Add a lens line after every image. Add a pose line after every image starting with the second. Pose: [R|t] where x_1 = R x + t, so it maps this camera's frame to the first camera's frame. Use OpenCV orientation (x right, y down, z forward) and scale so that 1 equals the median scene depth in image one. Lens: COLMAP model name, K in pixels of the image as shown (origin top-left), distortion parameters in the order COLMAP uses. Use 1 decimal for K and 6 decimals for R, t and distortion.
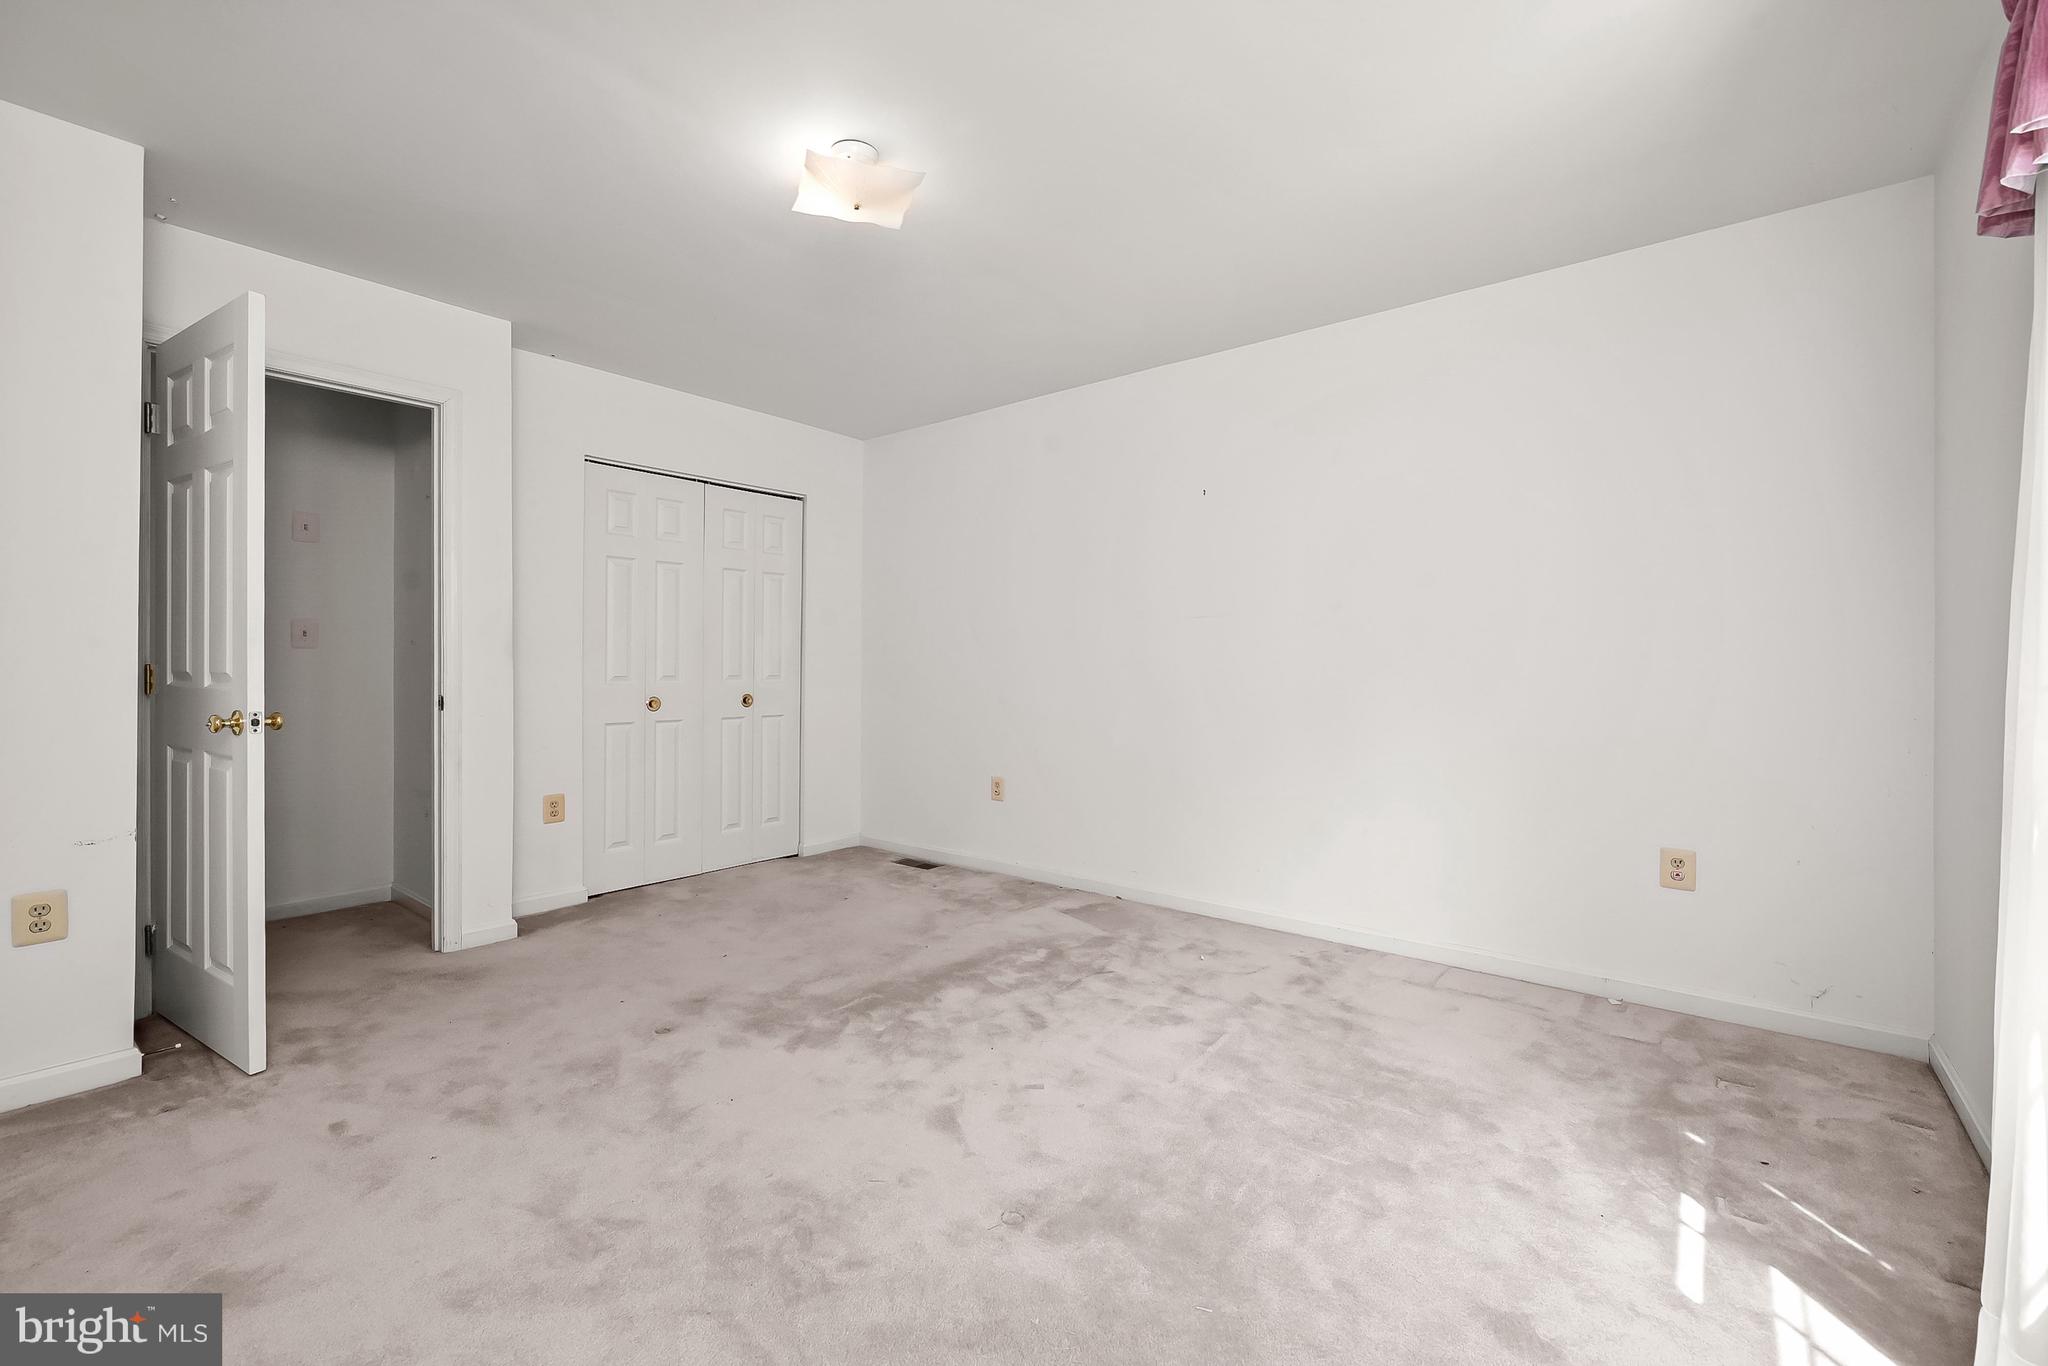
lens RADIAL K [[853.2, 0, 1034.0], [0, 853.2, 653.1], [0, 0, 1]] dist [-0.000358, 0.000014]
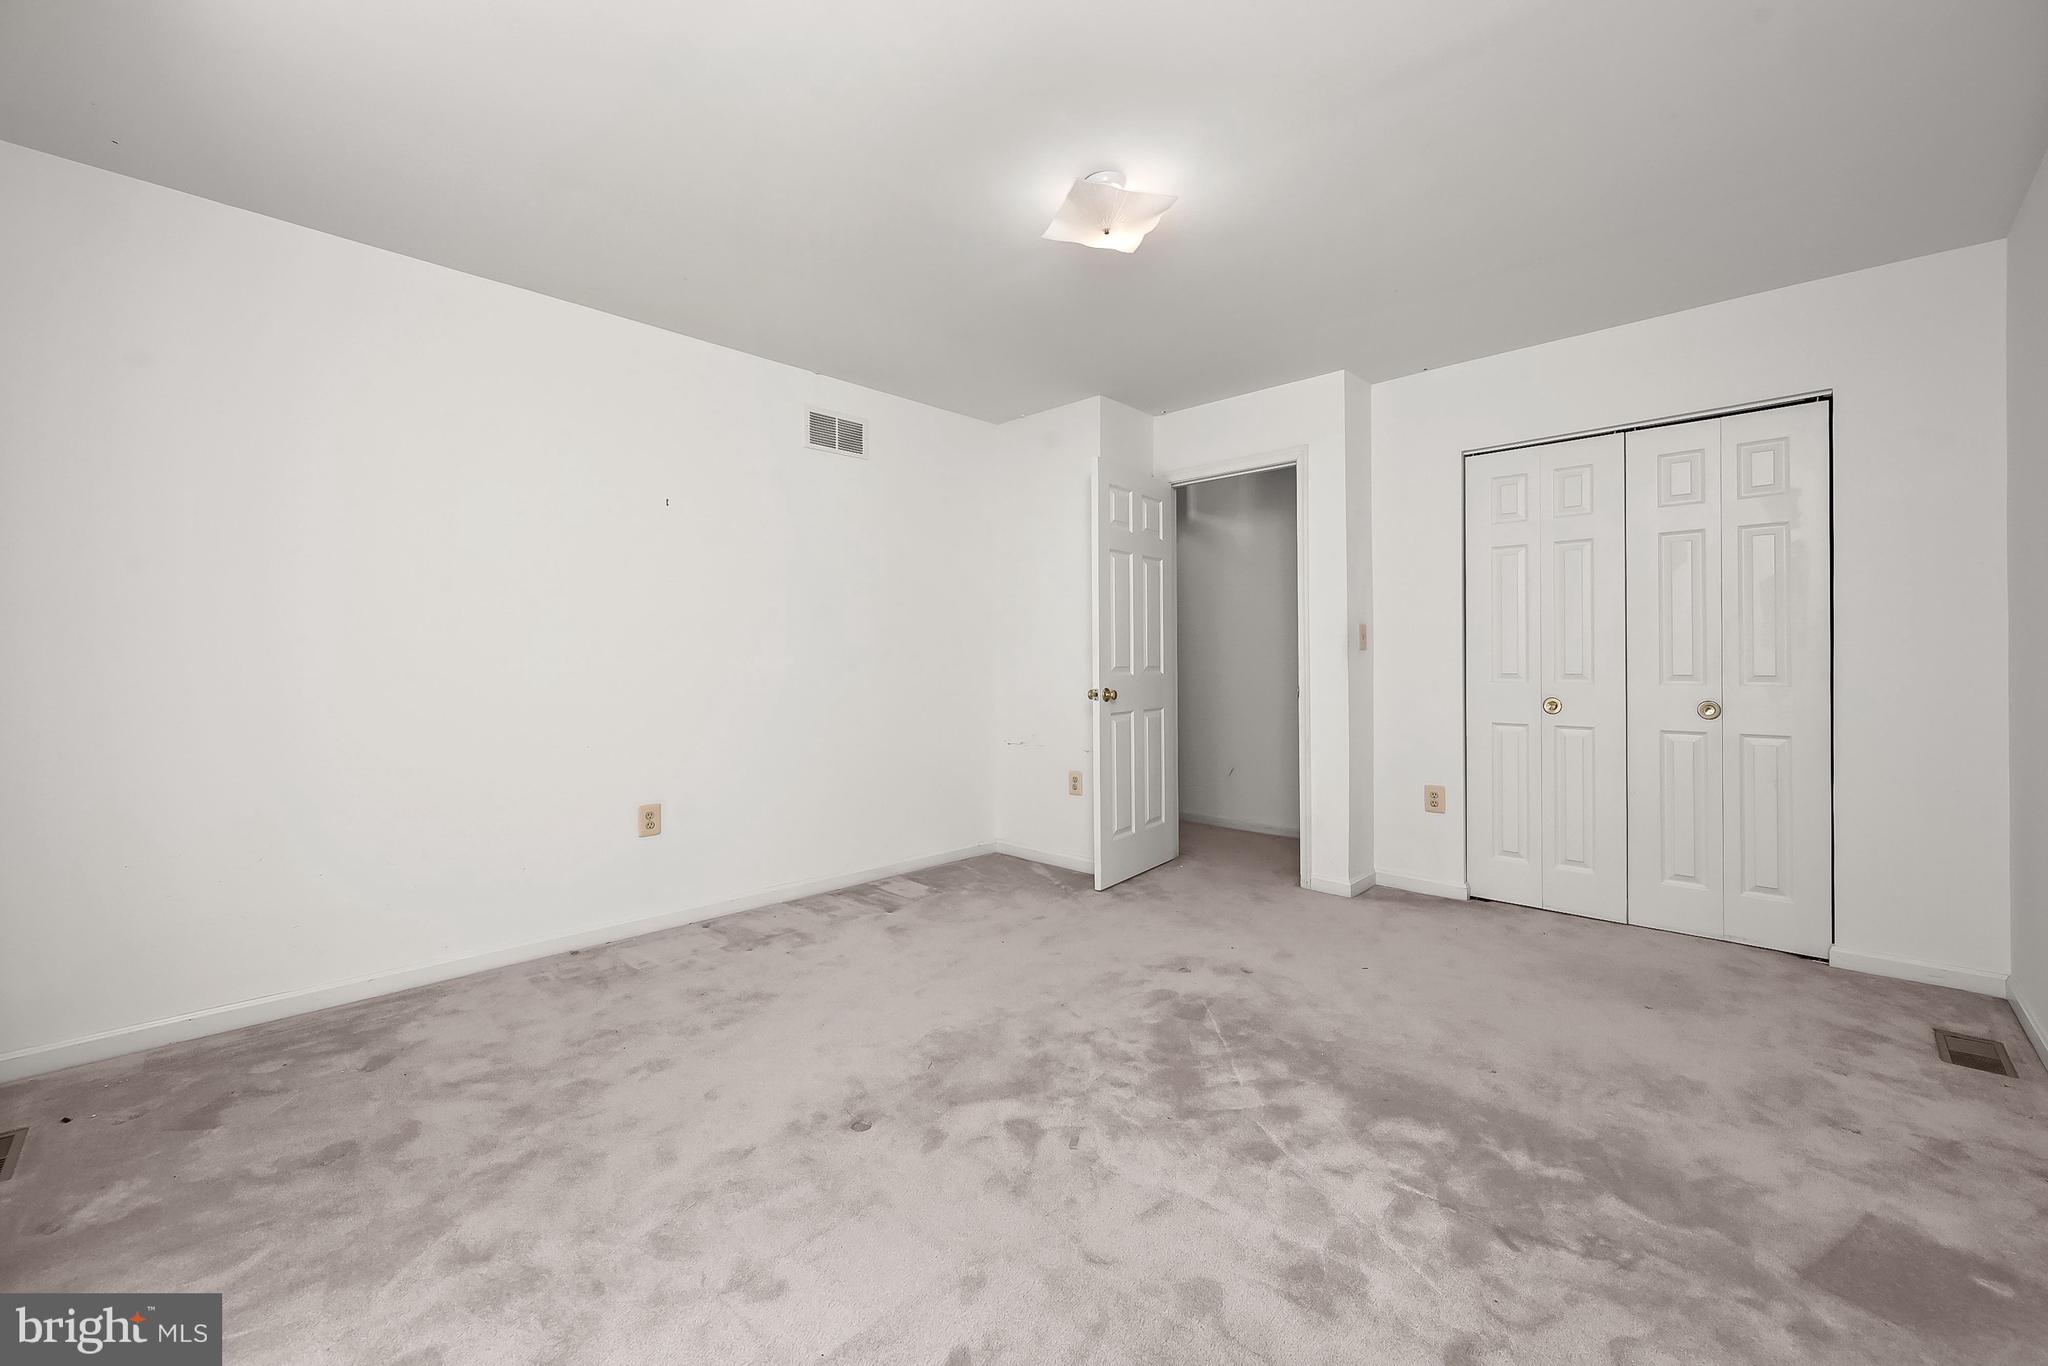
lens RADIAL K [[822.7, 0, 1043.9], [0, 822.7, 665.6], [0, 0, 1]] dist [0.001224, -0.000297]
pose [[-0.063778, 0.005942, -0.997946, 0.579642], [0.014973, 0.999875, 0.004996, 0.006500], [0.997852, -0.014624, -0.063859, 0.707695]]
